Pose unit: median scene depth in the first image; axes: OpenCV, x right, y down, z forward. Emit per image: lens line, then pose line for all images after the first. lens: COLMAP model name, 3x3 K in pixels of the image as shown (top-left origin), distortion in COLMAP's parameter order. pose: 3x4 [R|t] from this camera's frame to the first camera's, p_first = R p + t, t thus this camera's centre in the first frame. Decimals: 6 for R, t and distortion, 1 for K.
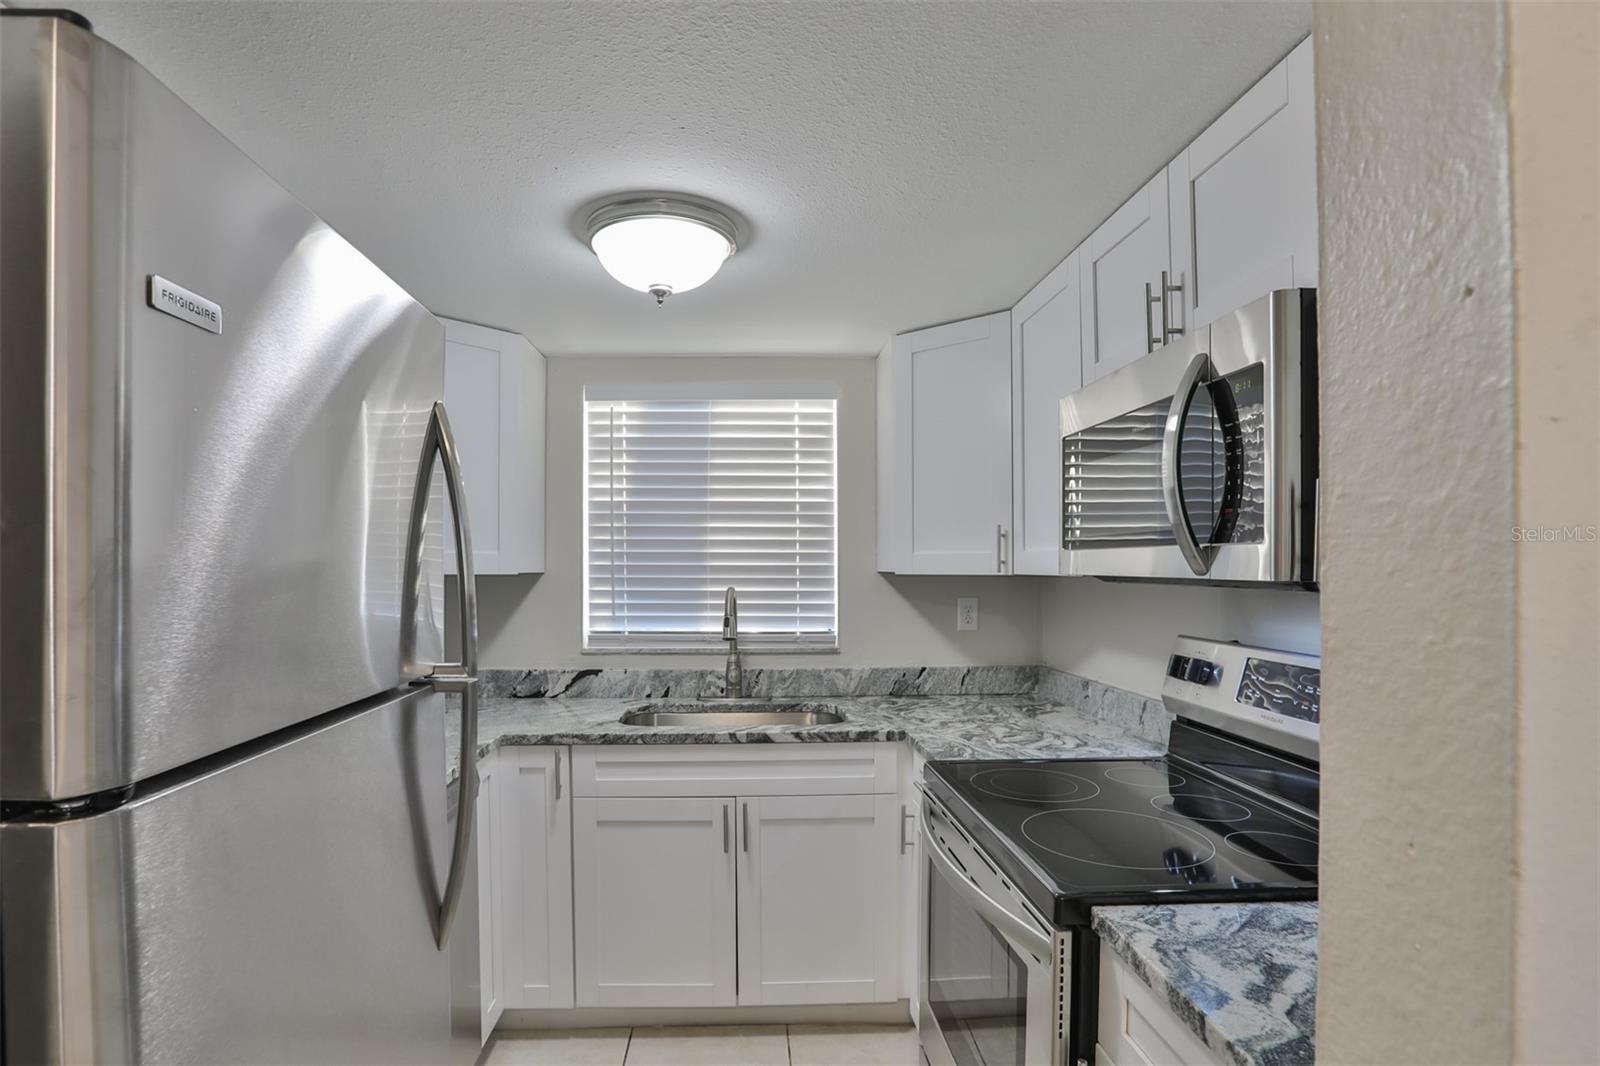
lens RADIAL K [[826.7, 0, 817.9], [0, 826.7, 551.5], [0, 0, 1]] dist [-0.054687, 0.016703]
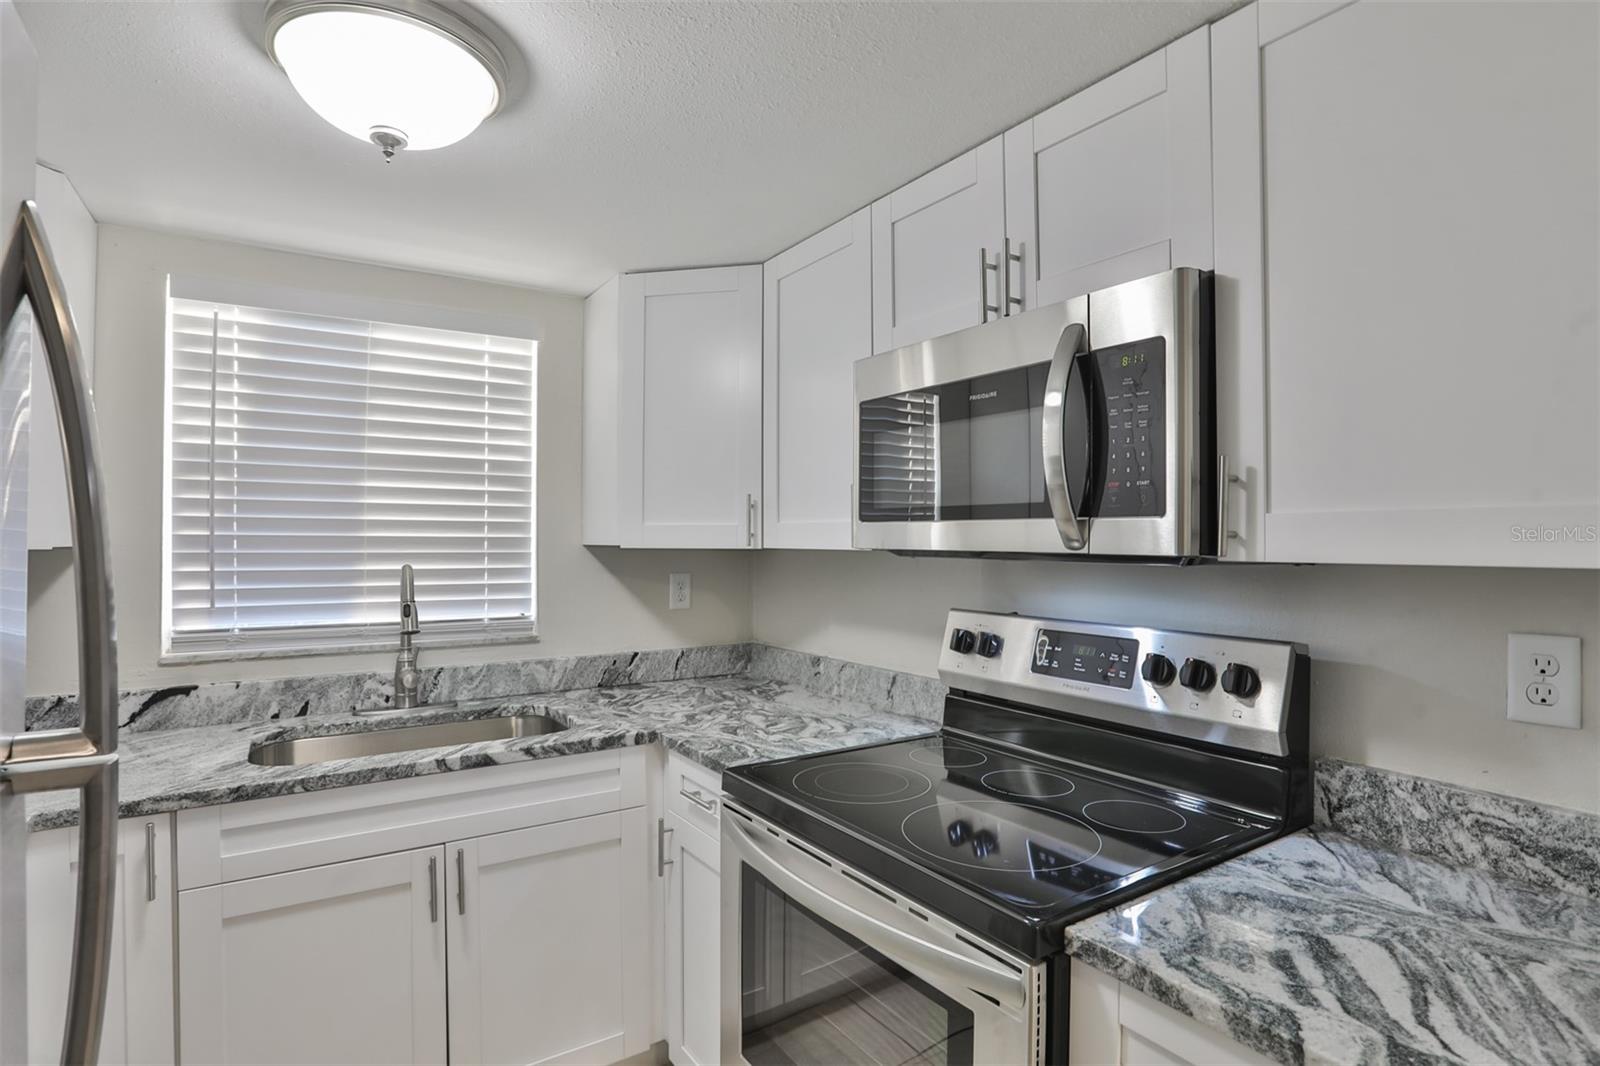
lens RADIAL K [[826.7, 0, 921.7], [0, 826.7, 519.2], [0, 0, 1]] dist [-0.054687, 0.016703]
pose [[0.858761, 0.015962, 0.512128, -0.089855], [-0.012650, 0.999870, -0.009951, 0.002124], [-0.512220, 0.002067, 0.858852, 0.115176]]
